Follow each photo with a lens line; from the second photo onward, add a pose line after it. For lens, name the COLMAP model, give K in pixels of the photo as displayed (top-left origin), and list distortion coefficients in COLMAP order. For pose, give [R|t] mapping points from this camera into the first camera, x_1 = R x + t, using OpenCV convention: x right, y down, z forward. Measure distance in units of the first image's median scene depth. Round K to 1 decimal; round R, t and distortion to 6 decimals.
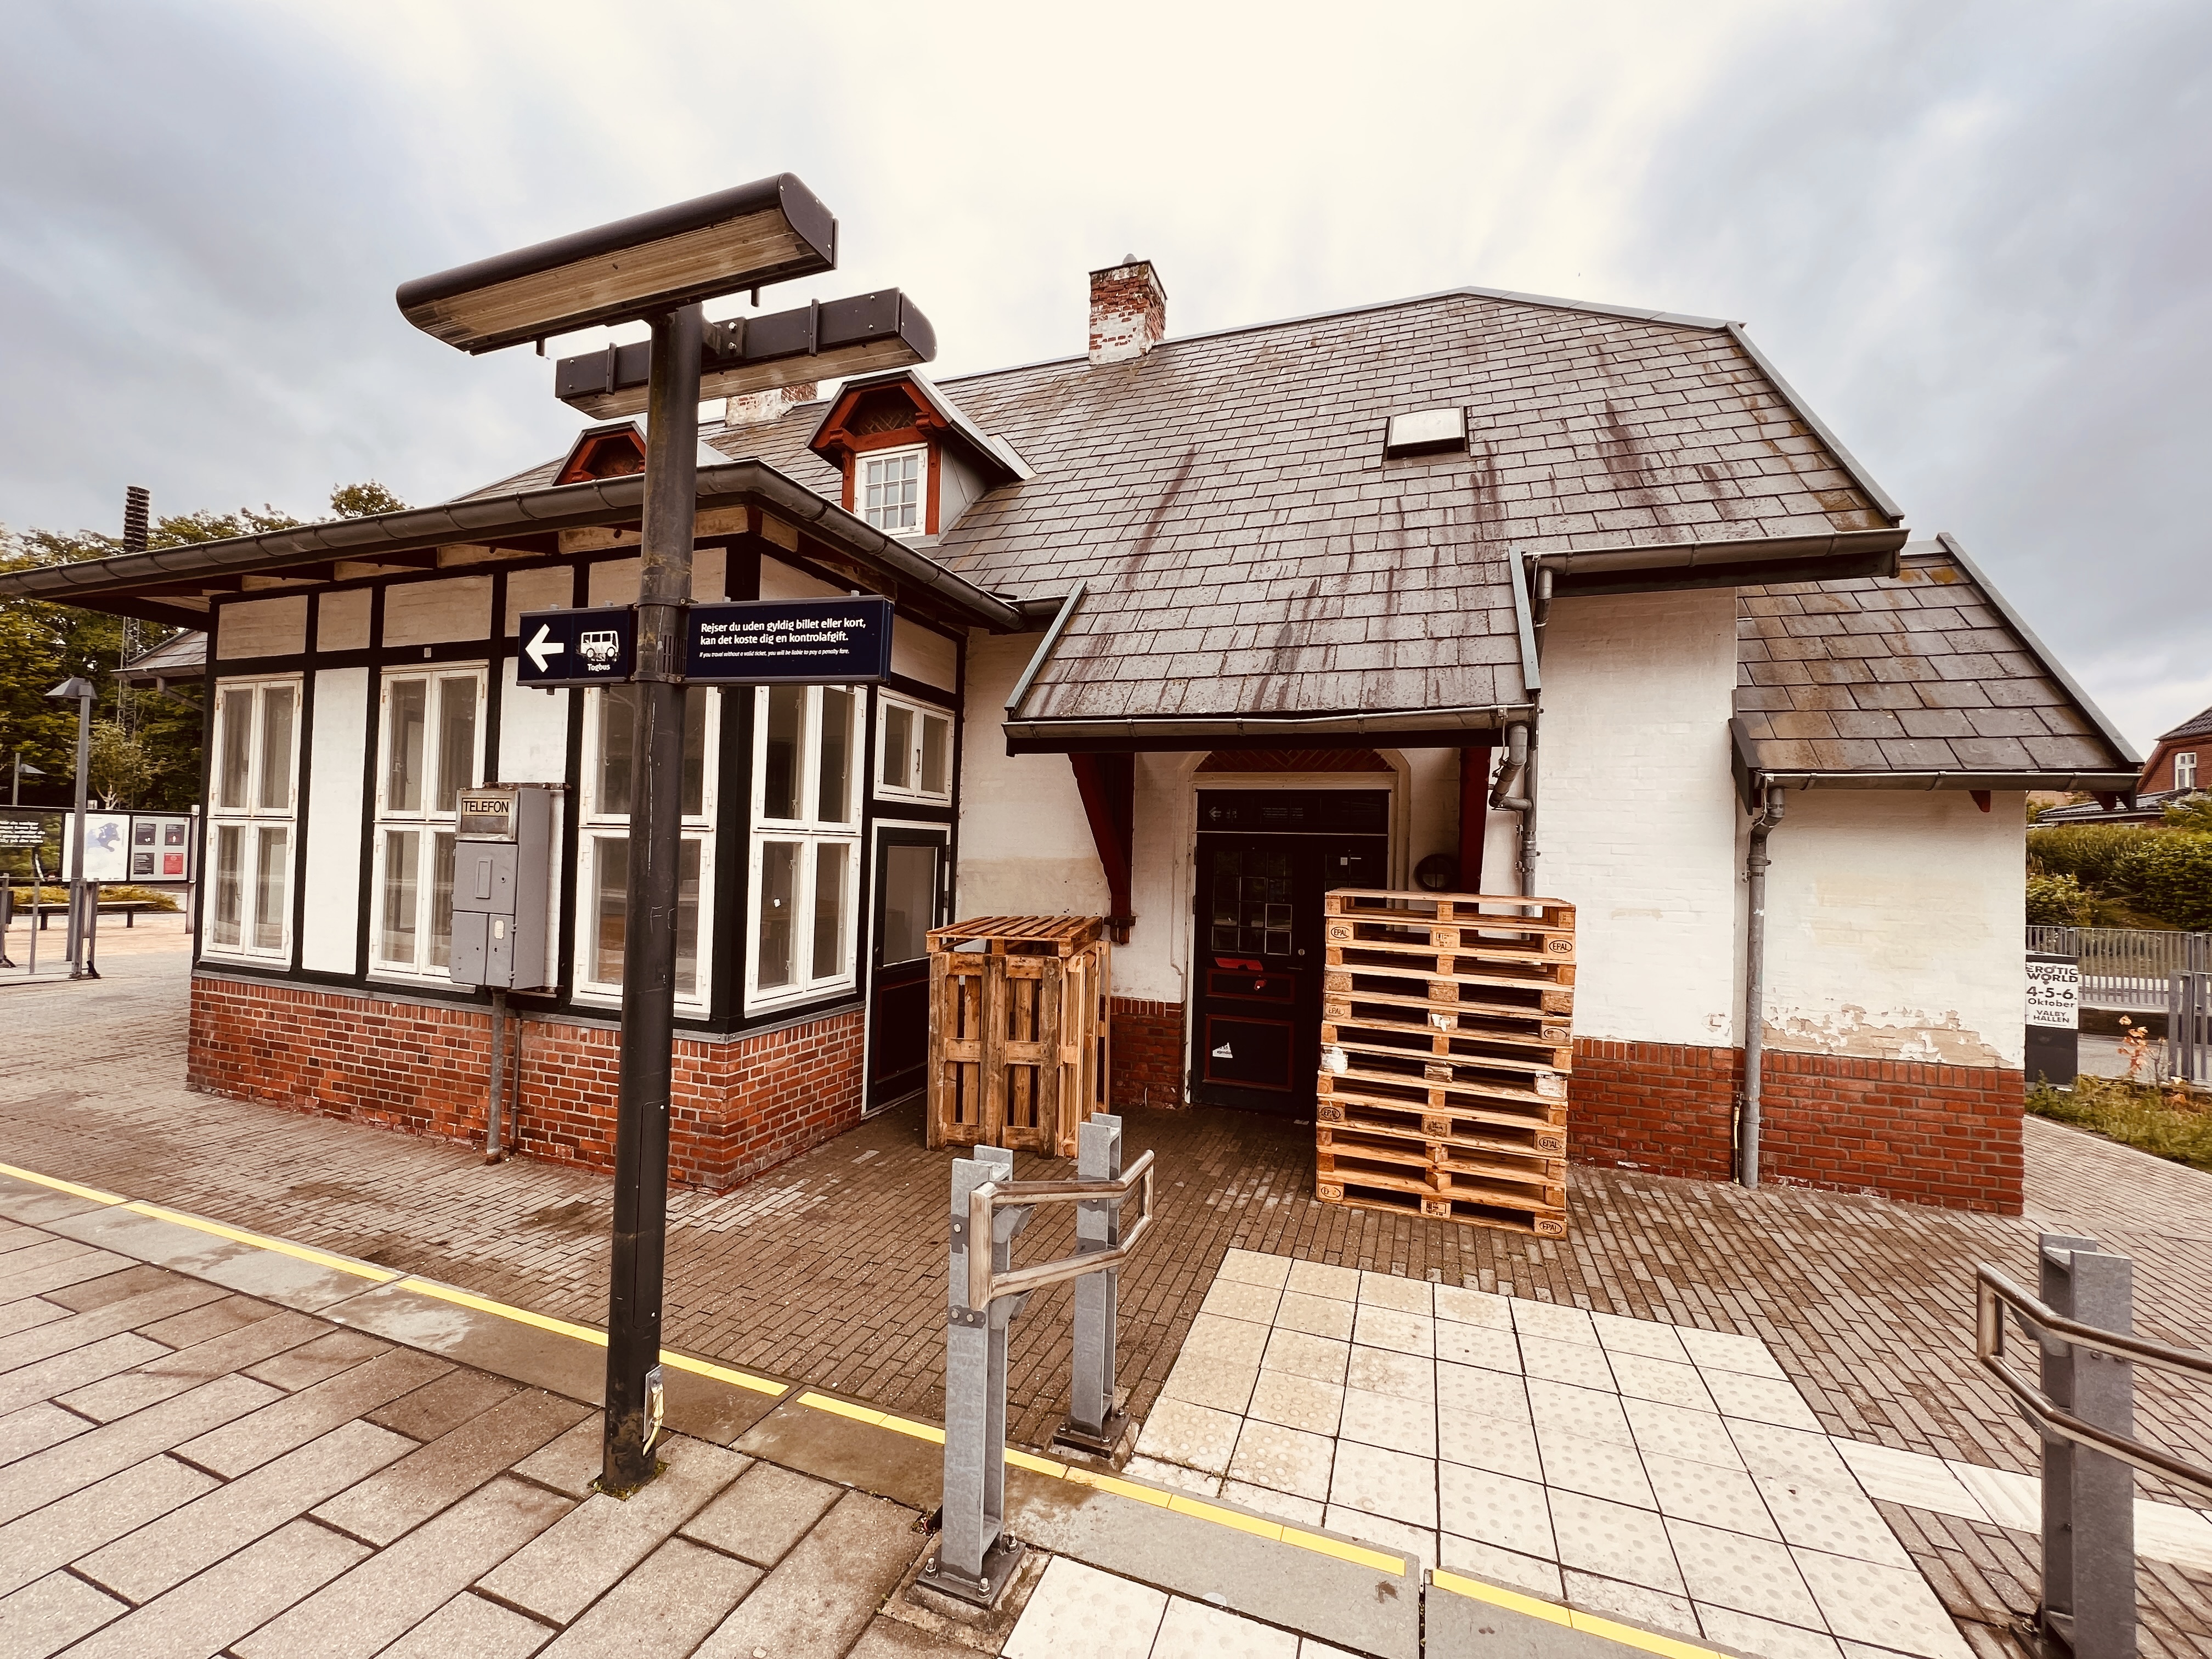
lens RADIAL K [[887.6, 0, 1105.4], [0, 887.6, 831.3], [0, 0, 1]] dist [-0.004431, 0.001457]
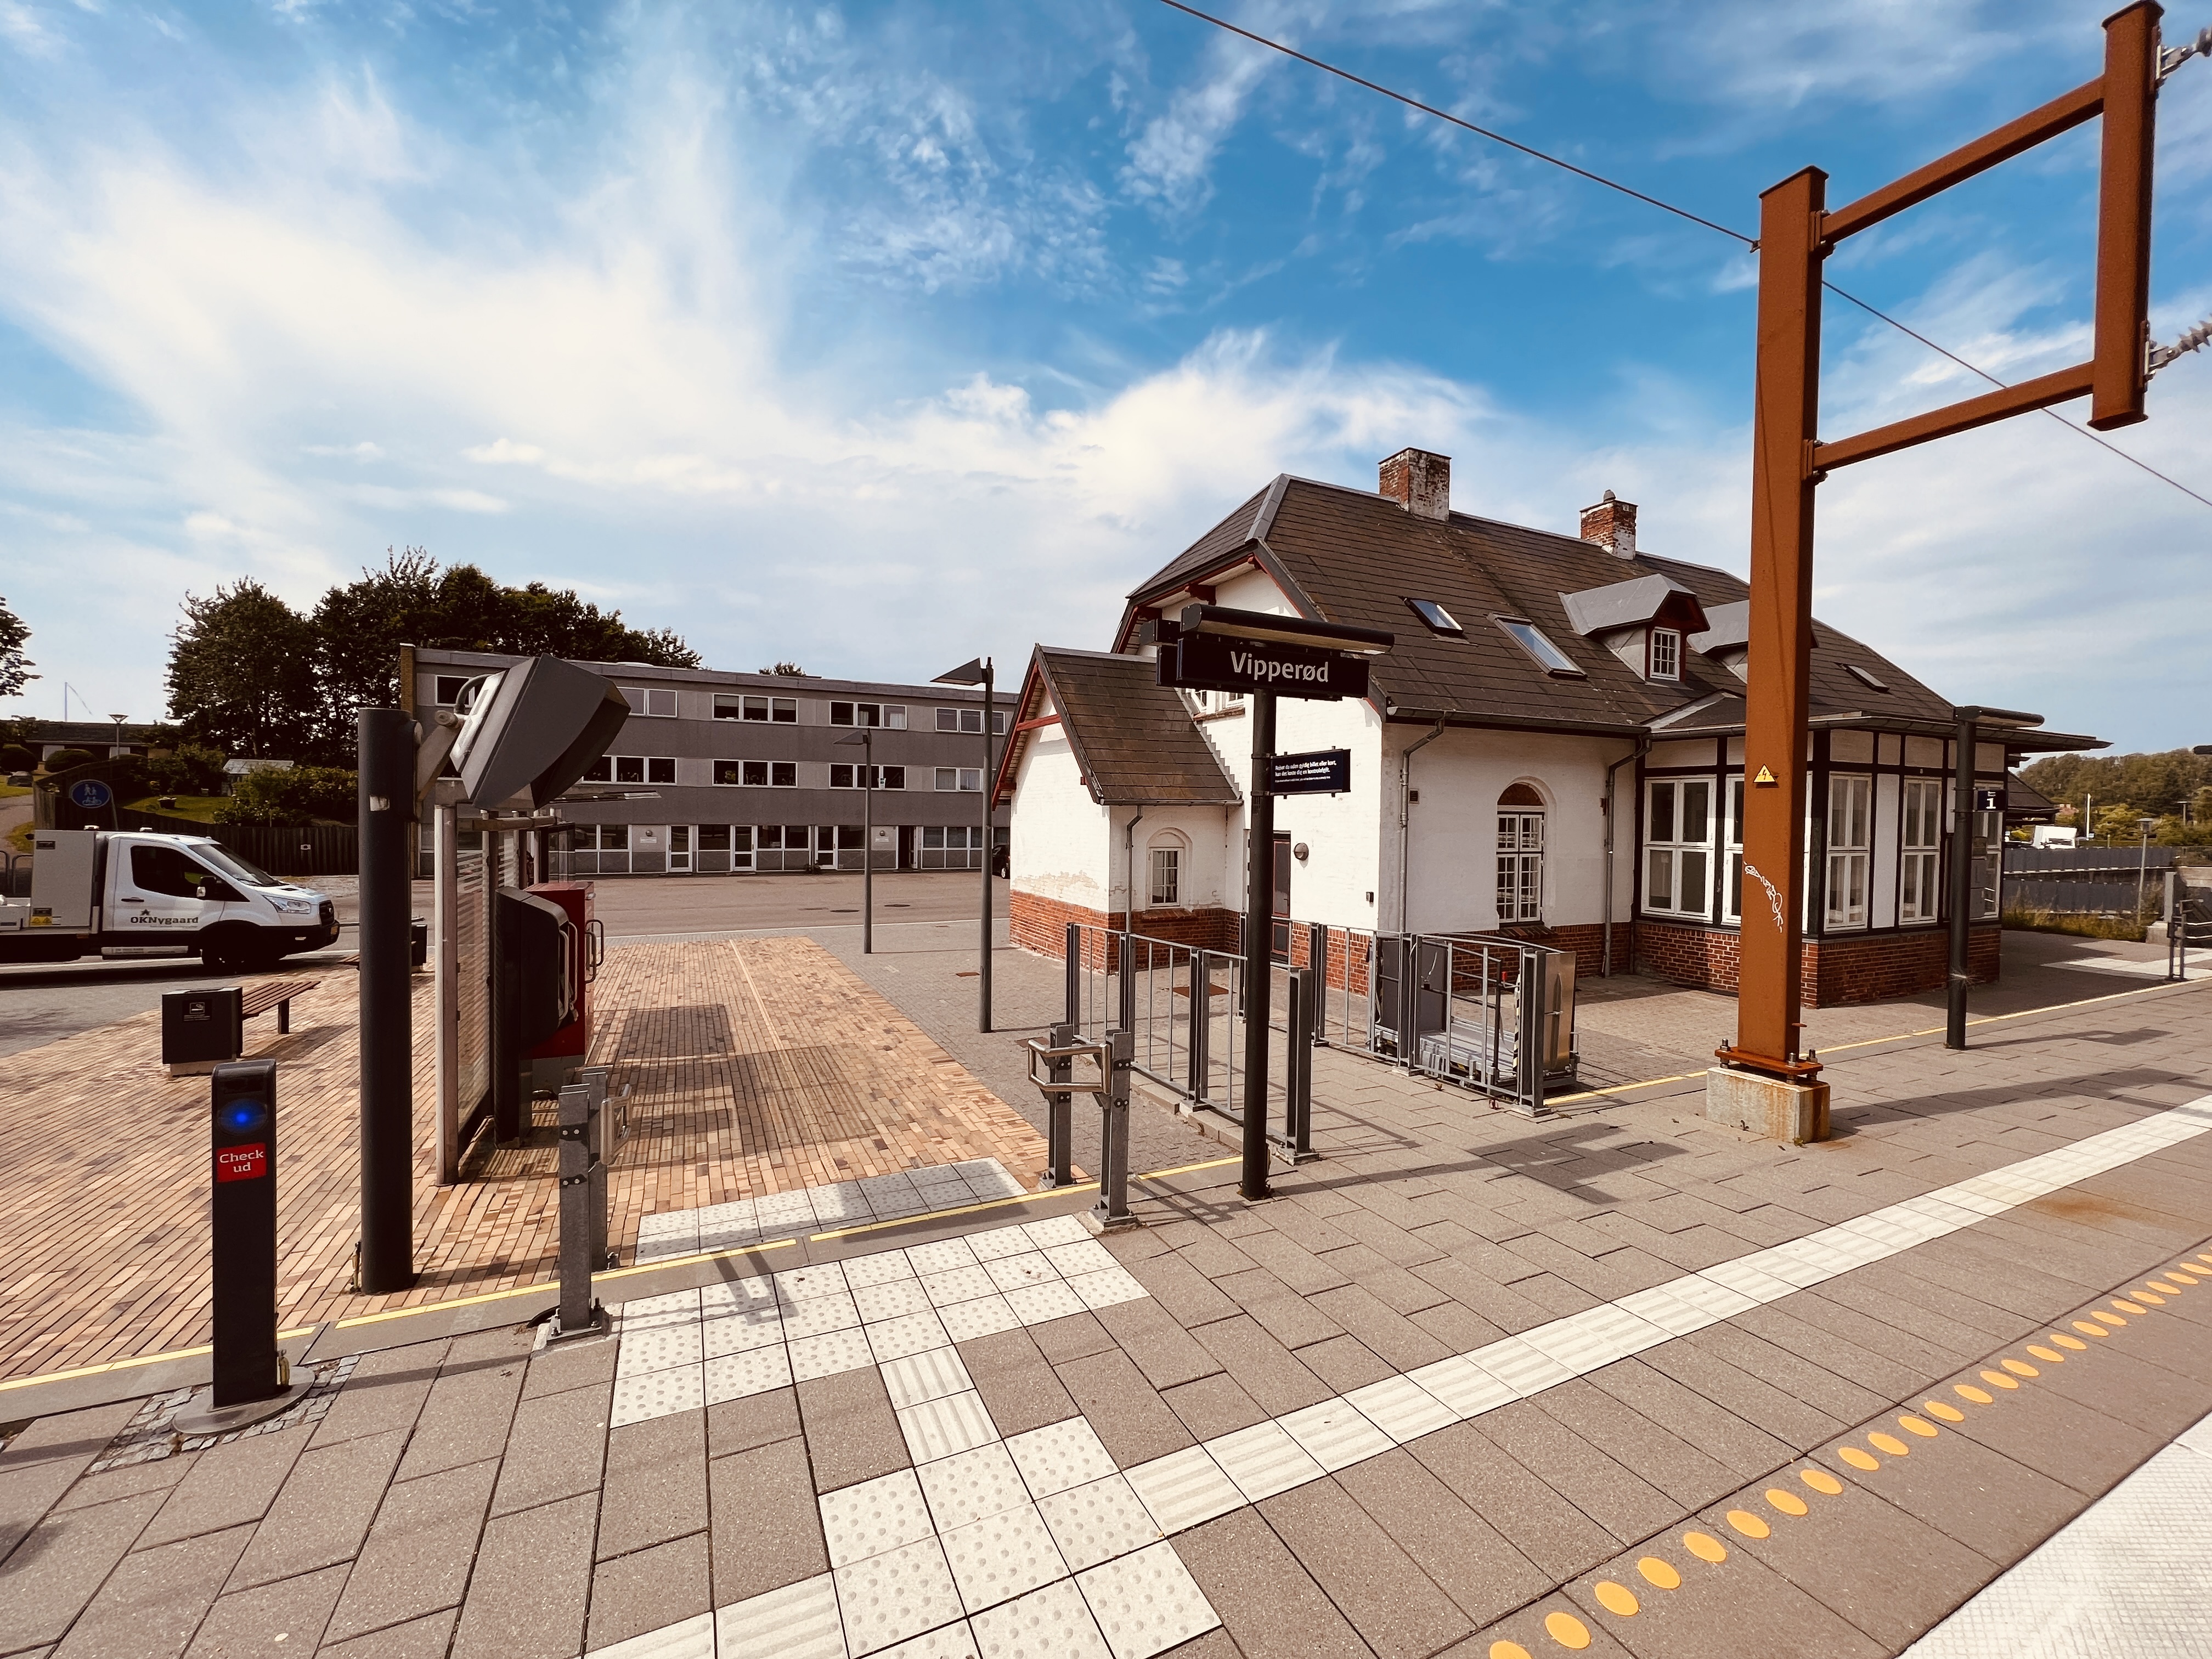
lens RADIAL K [[887.6, 0, 1101.8], [0, 887.6, 833.9], [0, 0, 1]] dist [-0.004431, 0.001457]
pose [[0.707025, -0.035858, 0.706279, -3.749409], [-0.008747, 0.998194, 0.059435, -0.164400], [-0.707135, -0.048200, 0.705434, 0.905638]]
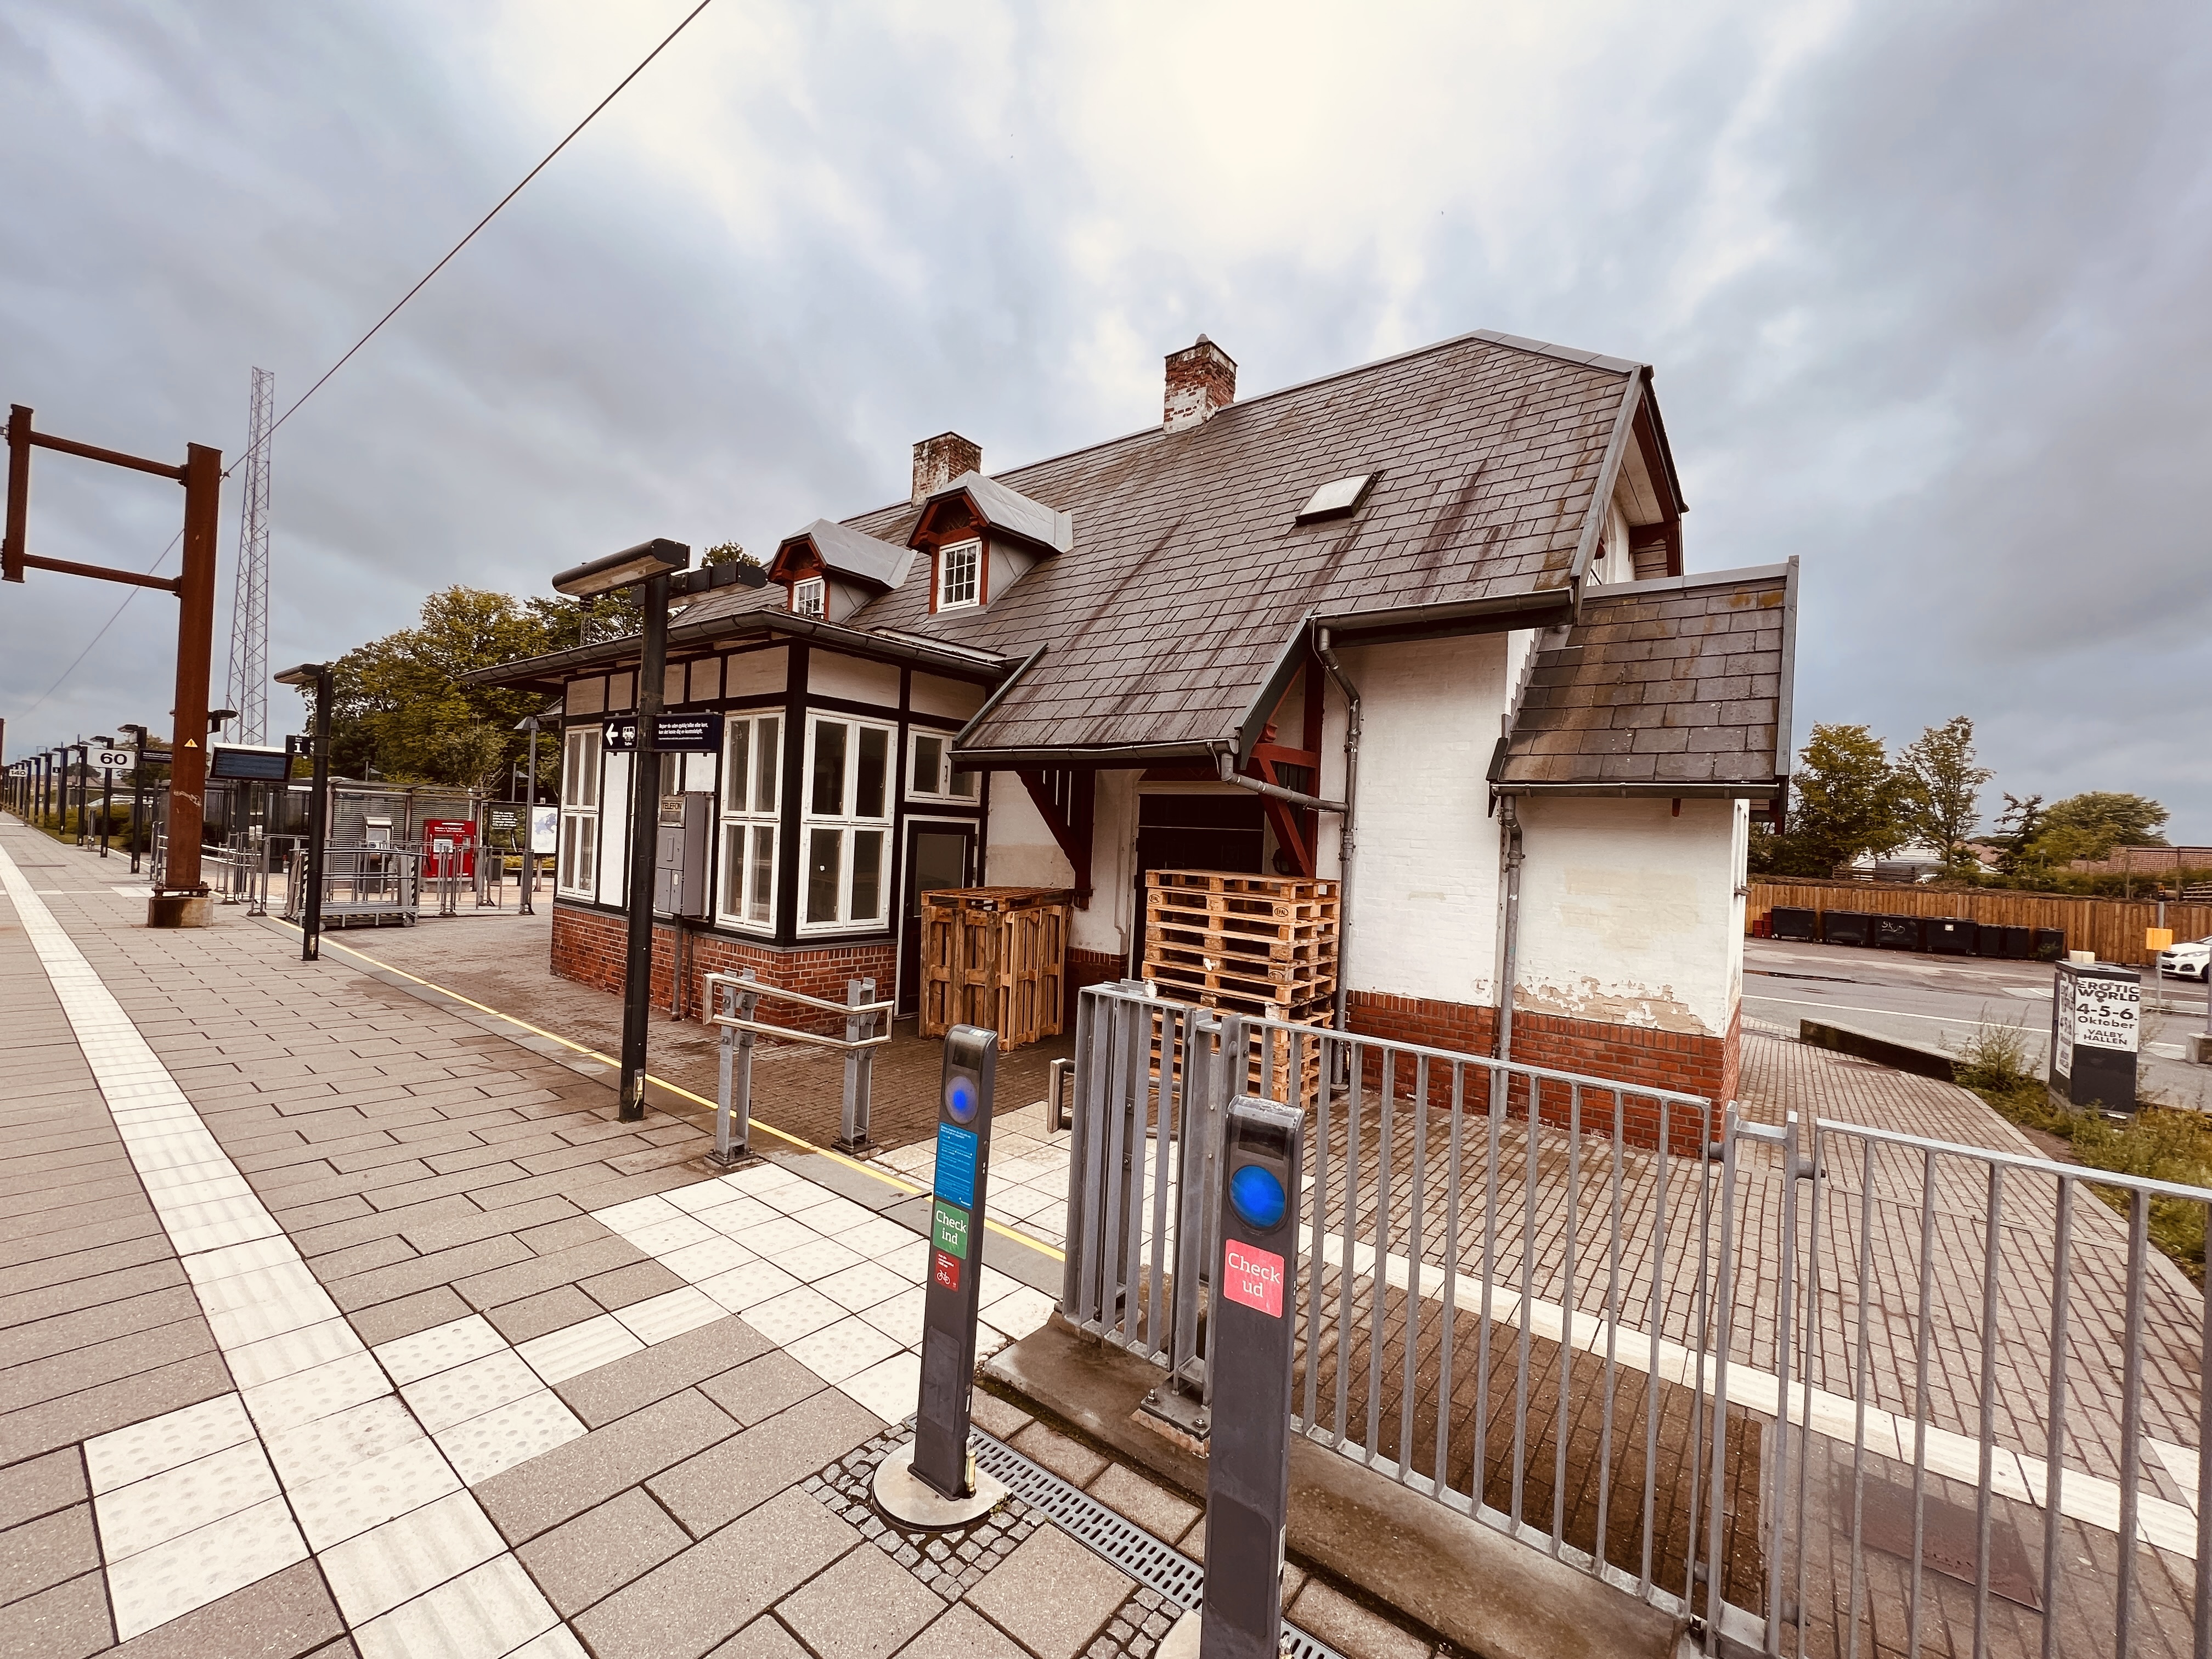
lens RADIAL K [[887.6, 0, 1105.5], [0, 887.6, 831.6], [0, 0, 1]] dist [-0.004431, 0.001457]
pose [[0.951999, 0.013353, -0.305811, 0.541400], [-0.011601, 0.999904, 0.007547, -0.001449], [0.305883, -0.003637, 0.952062, -0.313414]]
